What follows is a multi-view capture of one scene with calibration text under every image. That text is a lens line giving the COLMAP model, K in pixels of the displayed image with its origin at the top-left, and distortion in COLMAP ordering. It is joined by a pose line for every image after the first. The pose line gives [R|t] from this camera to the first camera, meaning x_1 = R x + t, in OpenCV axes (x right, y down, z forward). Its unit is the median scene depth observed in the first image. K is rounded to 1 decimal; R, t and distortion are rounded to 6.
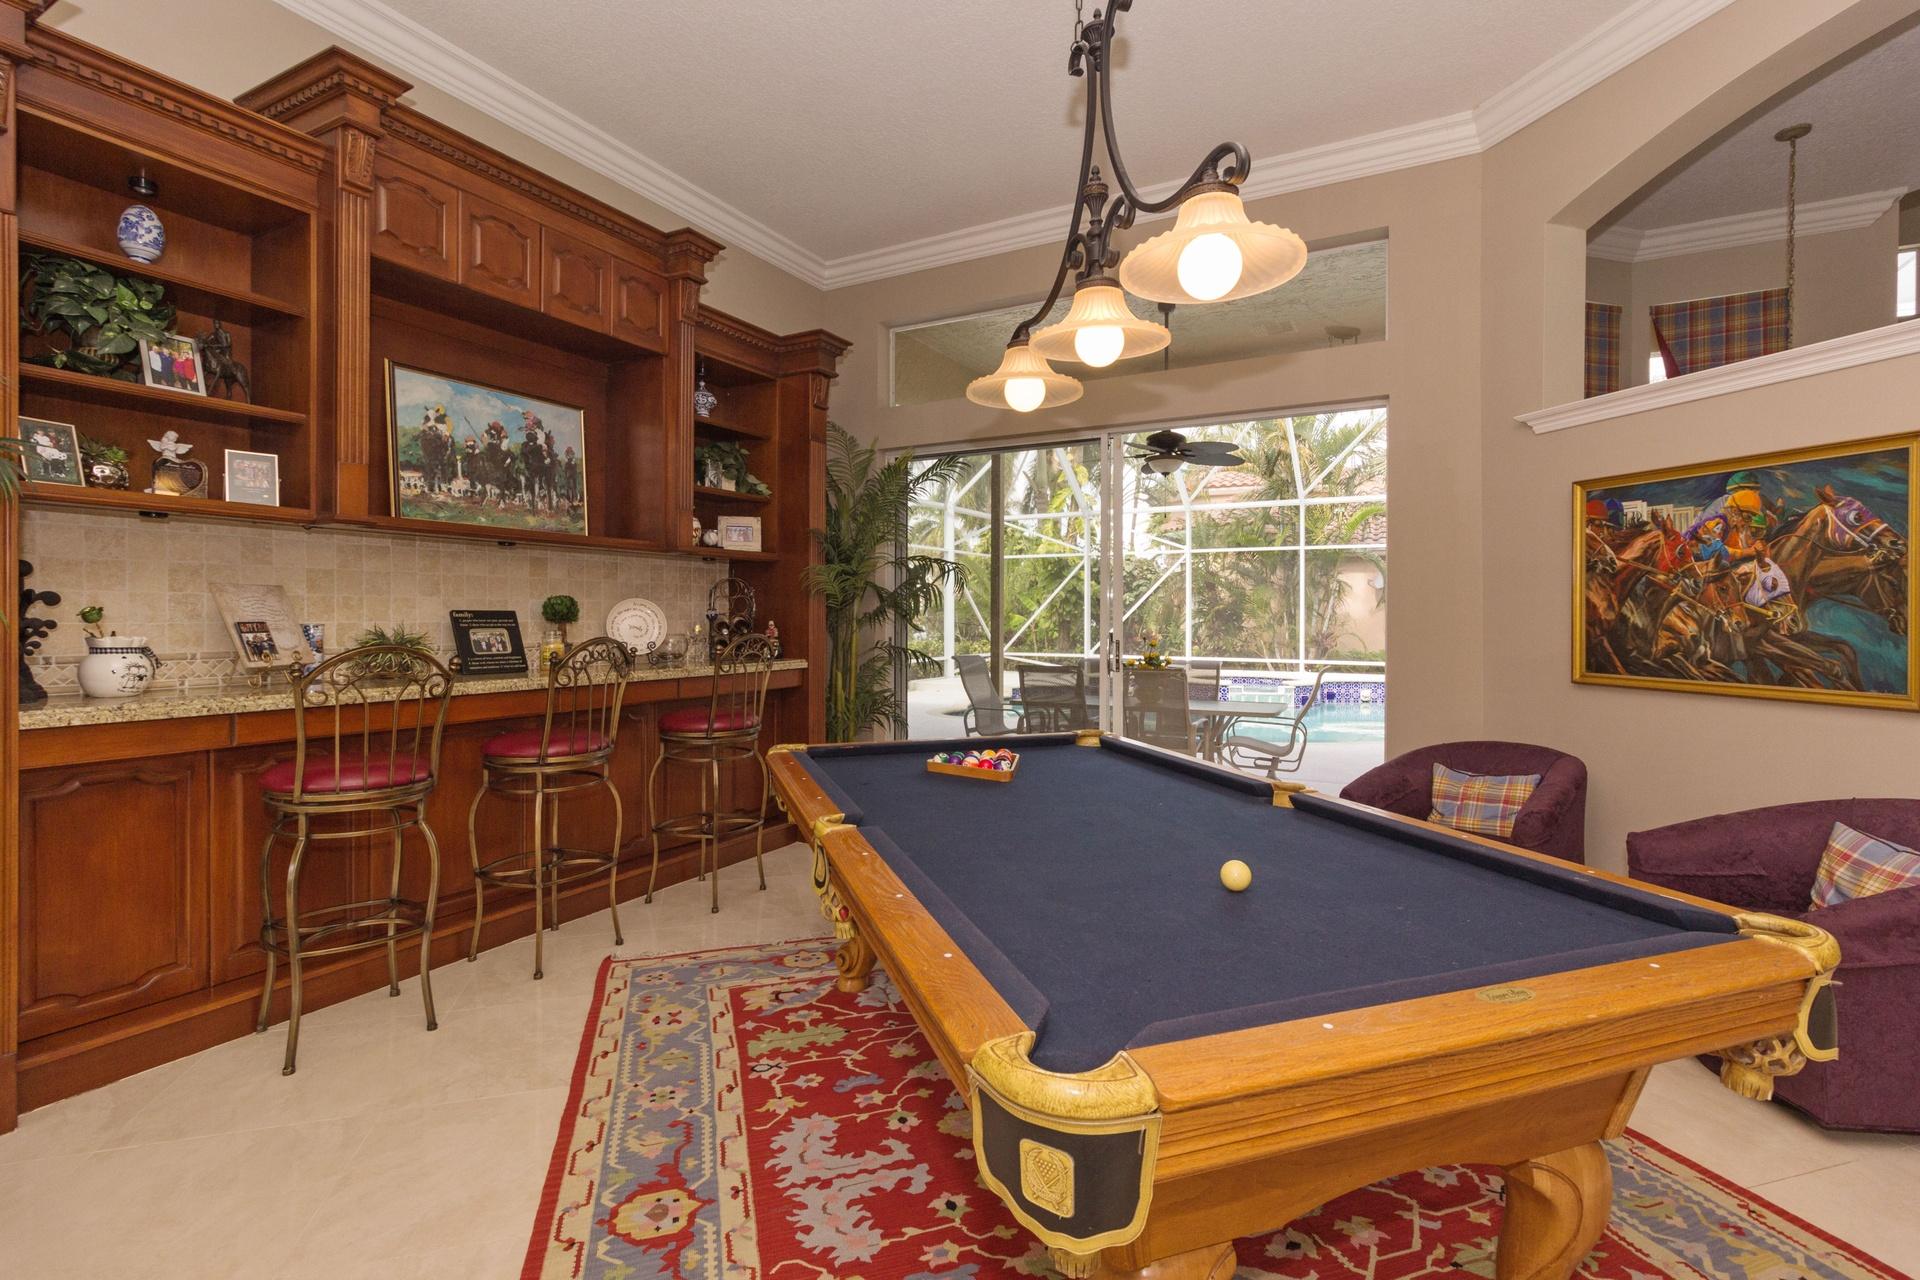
lens RADIAL K [[881.5, 0, 968.1], [0, 881.5, 619.2], [0, 0, 1]] dist [0.001351, 0.000167]
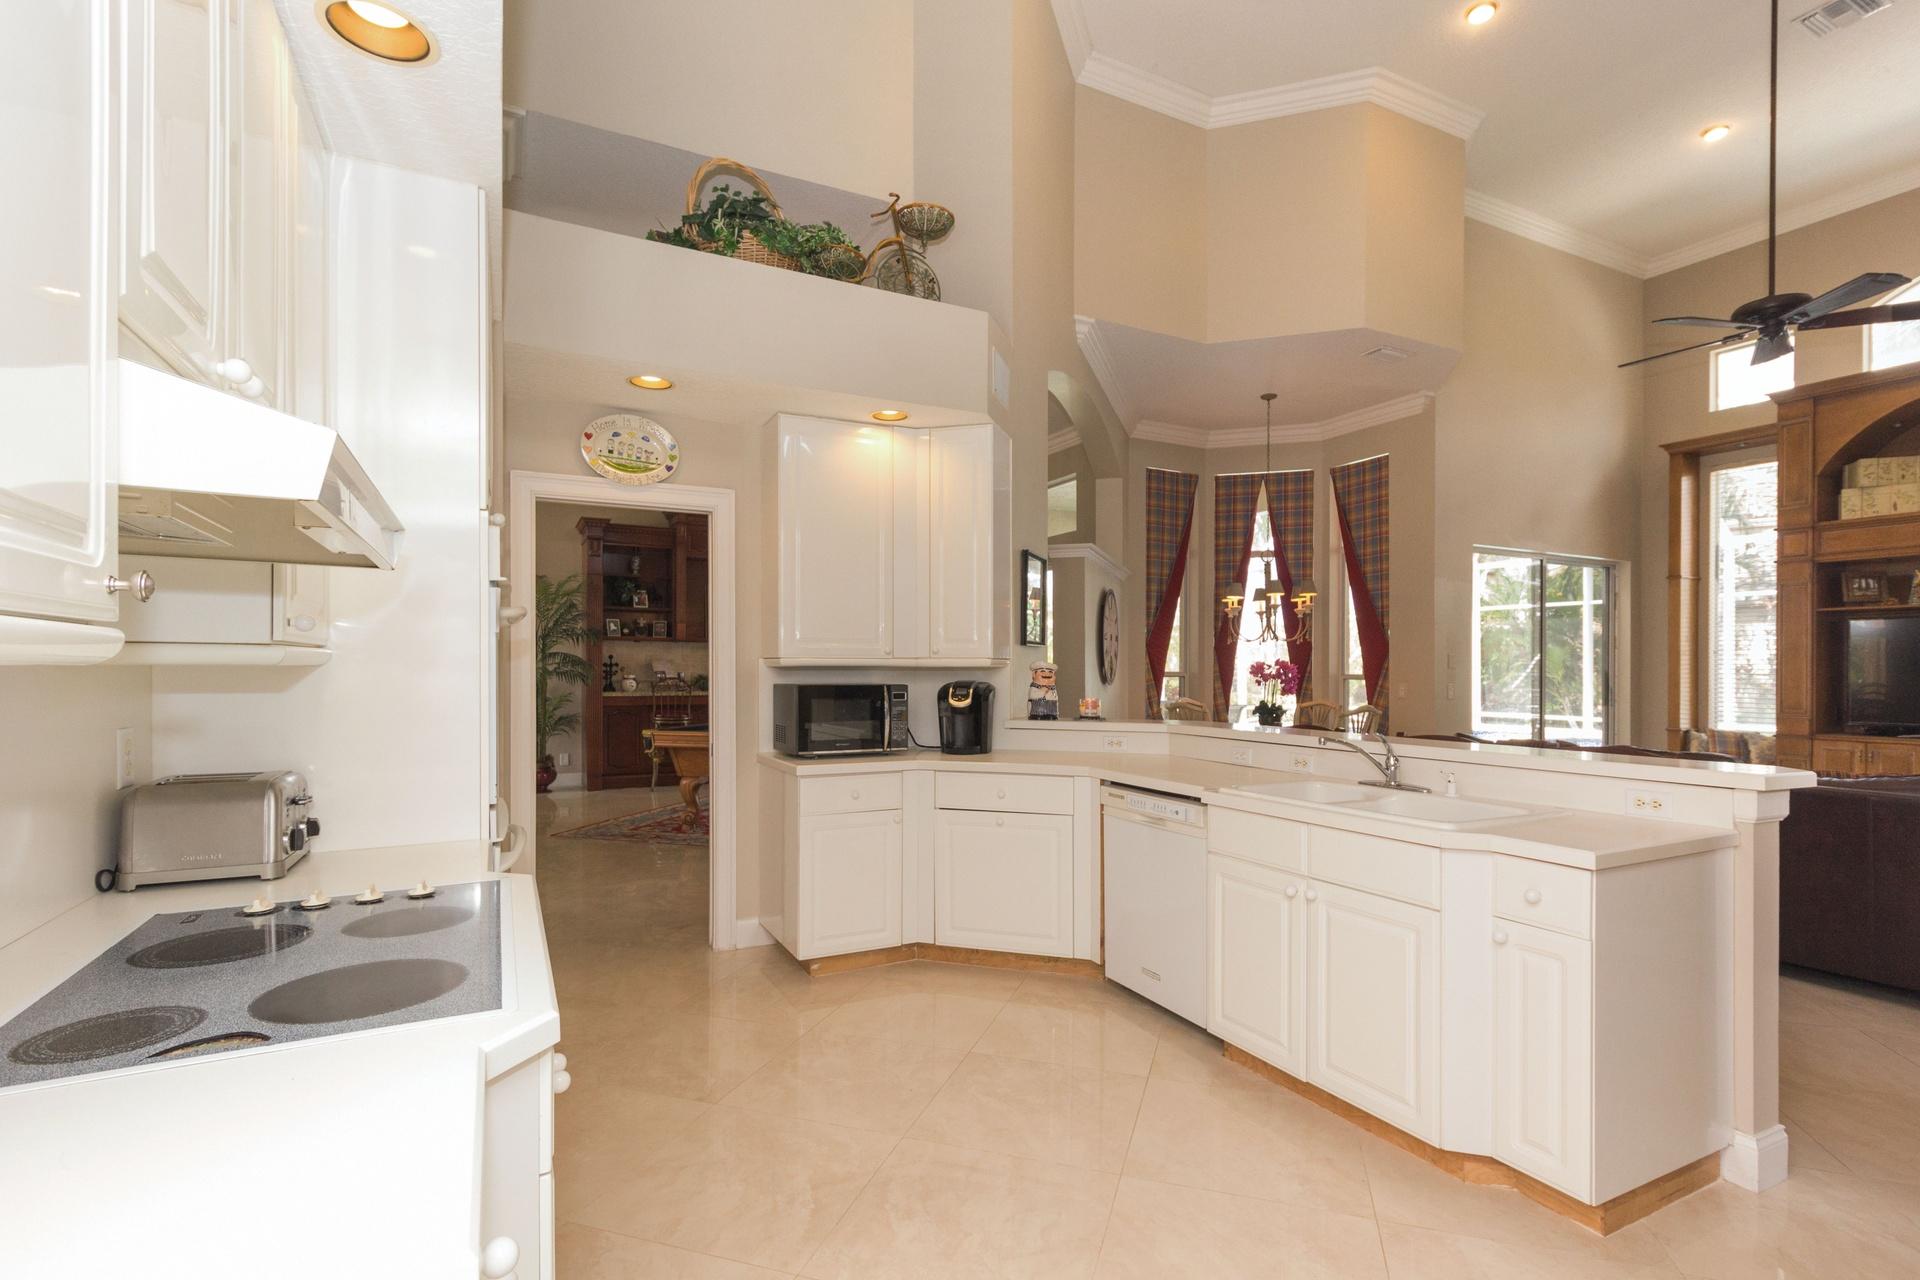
lens RADIAL K [[900.0, 0, 965.6], [0, 900.0, 669.6], [0, 0, 1]] dist [0.003699, 0.001186]
pose [[0.828117, -0.000127, -0.560555, 1.858139], [-0.004466, 0.999967, -0.006825, 0.012907], [0.560537, 0.008155, 0.828089, -1.067403]]
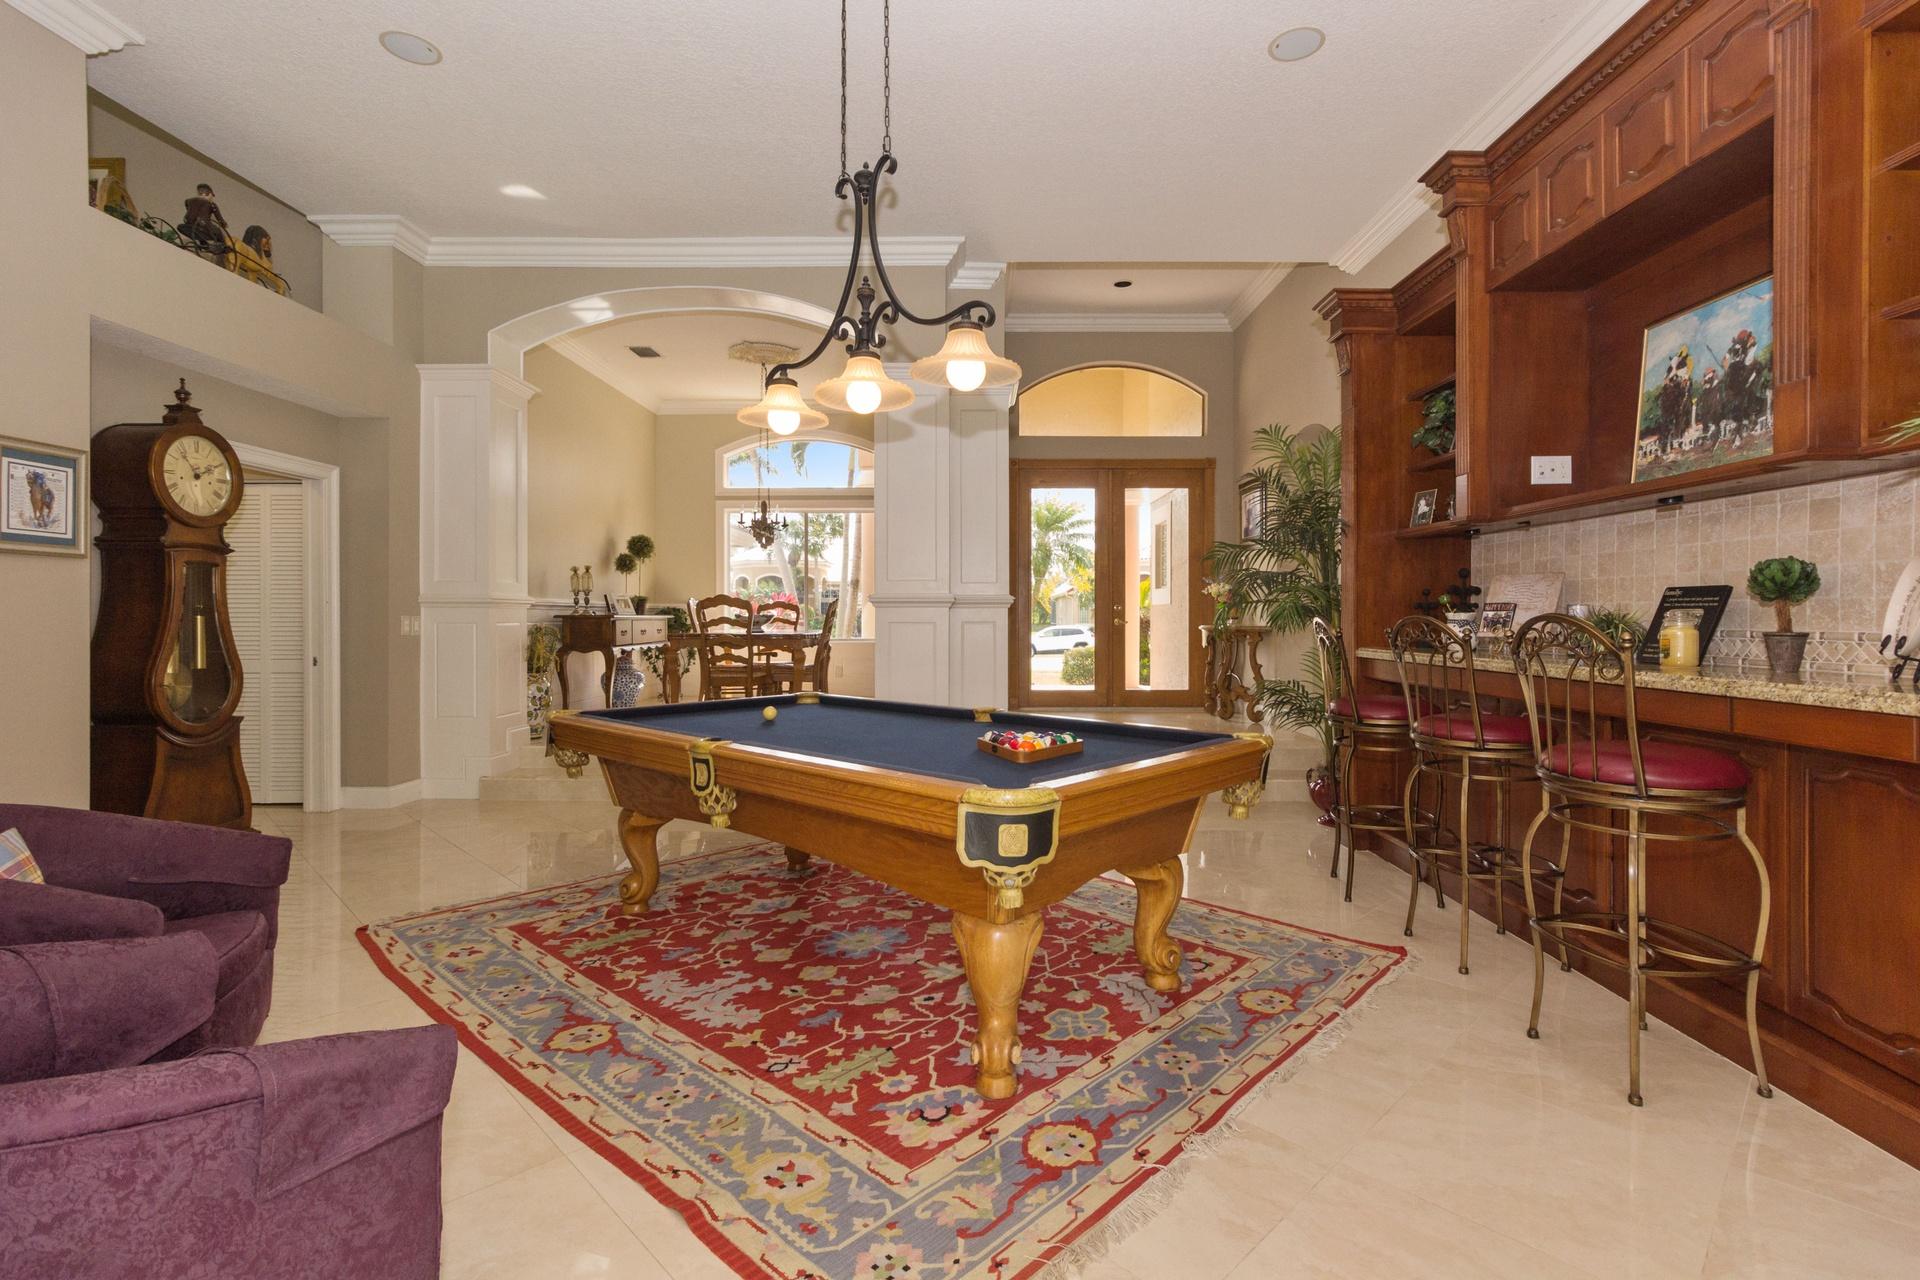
lens RADIAL K [[890.3, 0, 972.6], [0, 890.3, 620.0], [0, 0, 1]] dist [-0.000128, 0.000224]
pose [[-0.878699, -0.002476, -0.477369, 0.460242], [-0.007076, 0.999944, 0.007837, 0.021198], [0.477323, 0.010265, -0.878668, 1.596675]]
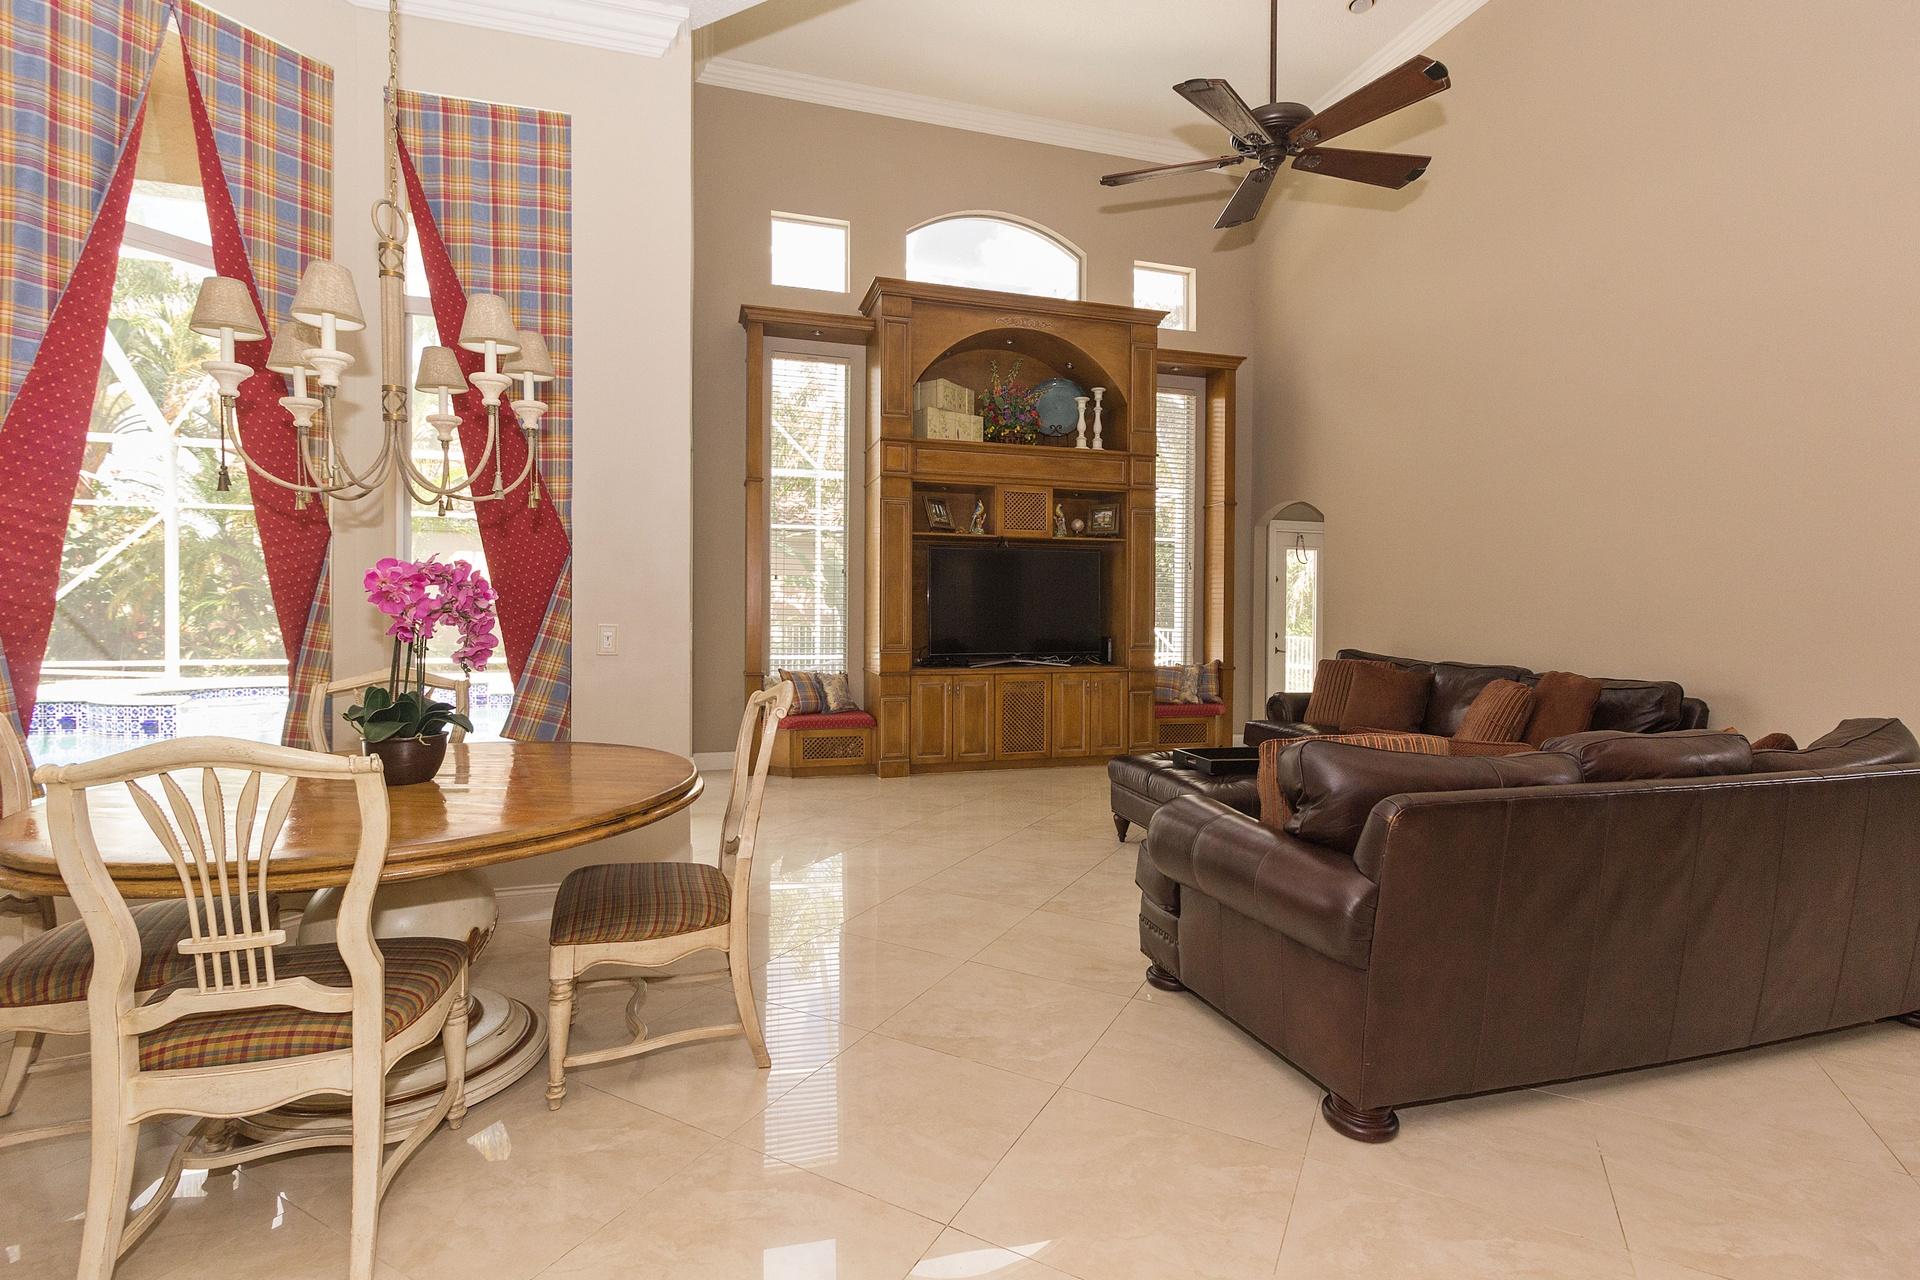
lens RADIAL K [[885.7, 0, 973.8], [0, 885.7, 611.8], [0, 0, 1]] dist [-0.000973, 0.000522]
pose [[0.695879, -0.004473, 0.718145, 1.017532], [0.003736, 0.999990, 0.002609, 0.012892], [-0.718149, 0.000867, 0.695889, 0.465979]]
